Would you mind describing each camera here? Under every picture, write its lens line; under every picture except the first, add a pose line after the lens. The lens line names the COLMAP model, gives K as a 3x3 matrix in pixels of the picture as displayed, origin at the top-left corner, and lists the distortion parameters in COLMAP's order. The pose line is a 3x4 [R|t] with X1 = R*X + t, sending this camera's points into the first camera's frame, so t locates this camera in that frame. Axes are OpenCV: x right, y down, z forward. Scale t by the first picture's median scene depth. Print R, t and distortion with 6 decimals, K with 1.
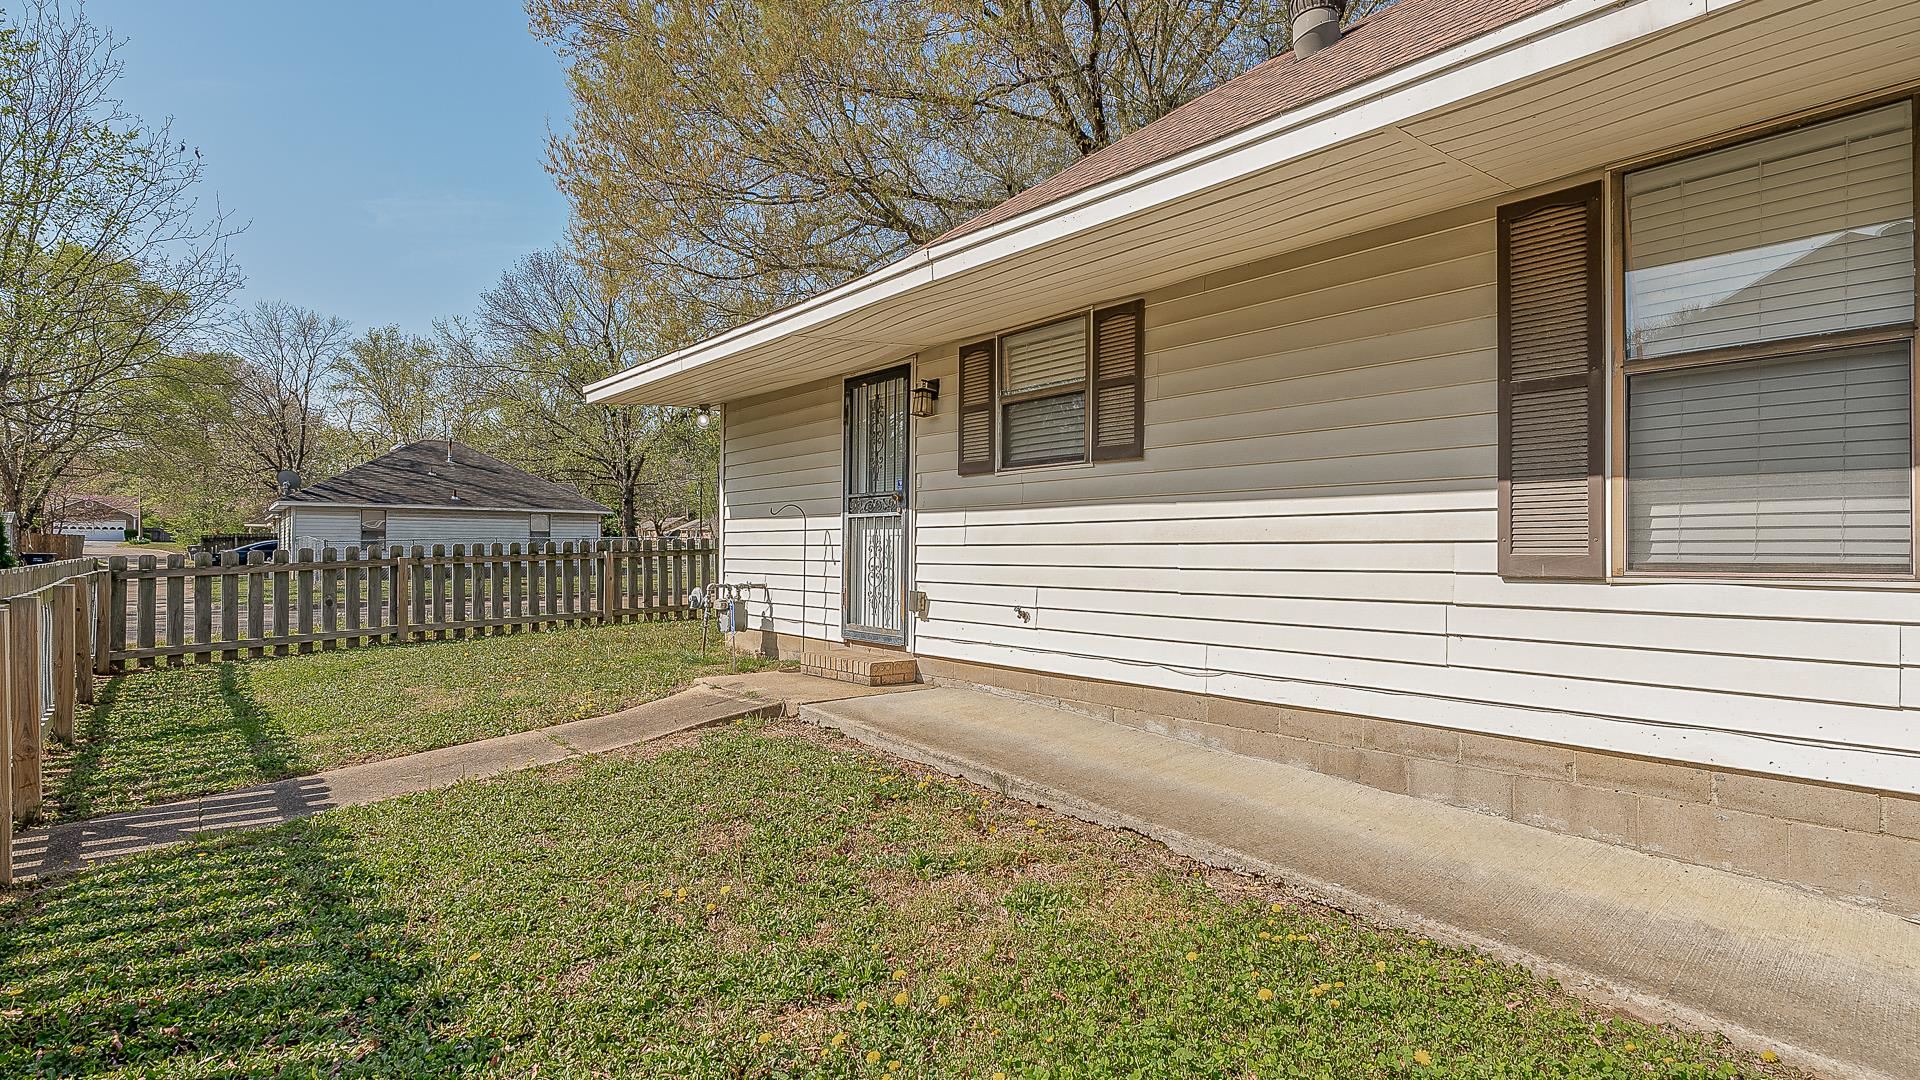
lens RADIAL K [[877.2, 0, 959.6], [0, 877.2, 547.3], [0, 0, 1]] dist [0.000821, 0.000149]
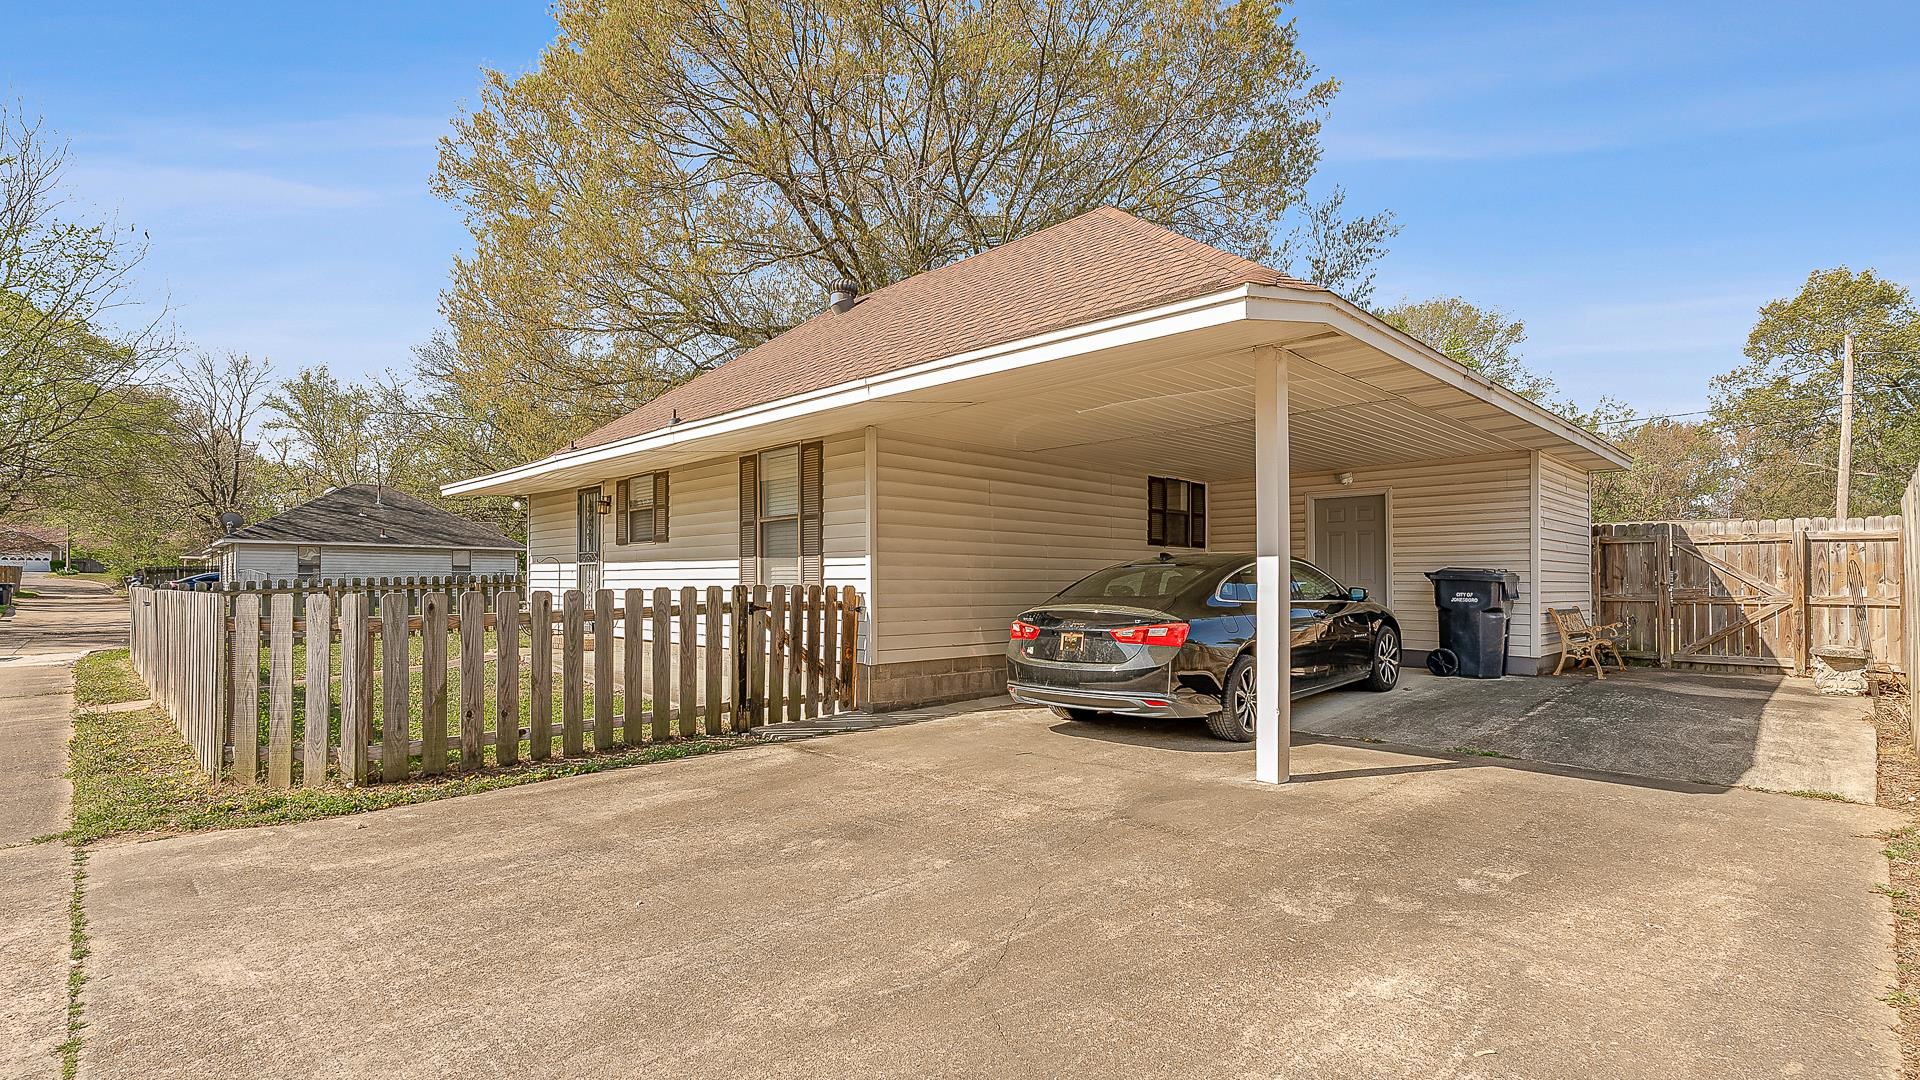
lens RADIAL K [[877.2, 0, 975.9], [0, 877.2, 590.9], [0, 0, 1]] dist [0.000821, 0.000149]
pose [[0.998056, 0.003299, 0.062242, 0.124061], [-0.003952, 0.999938, 0.010371, -0.000110], [-0.062204, -0.010597, 0.998007, -0.189530]]
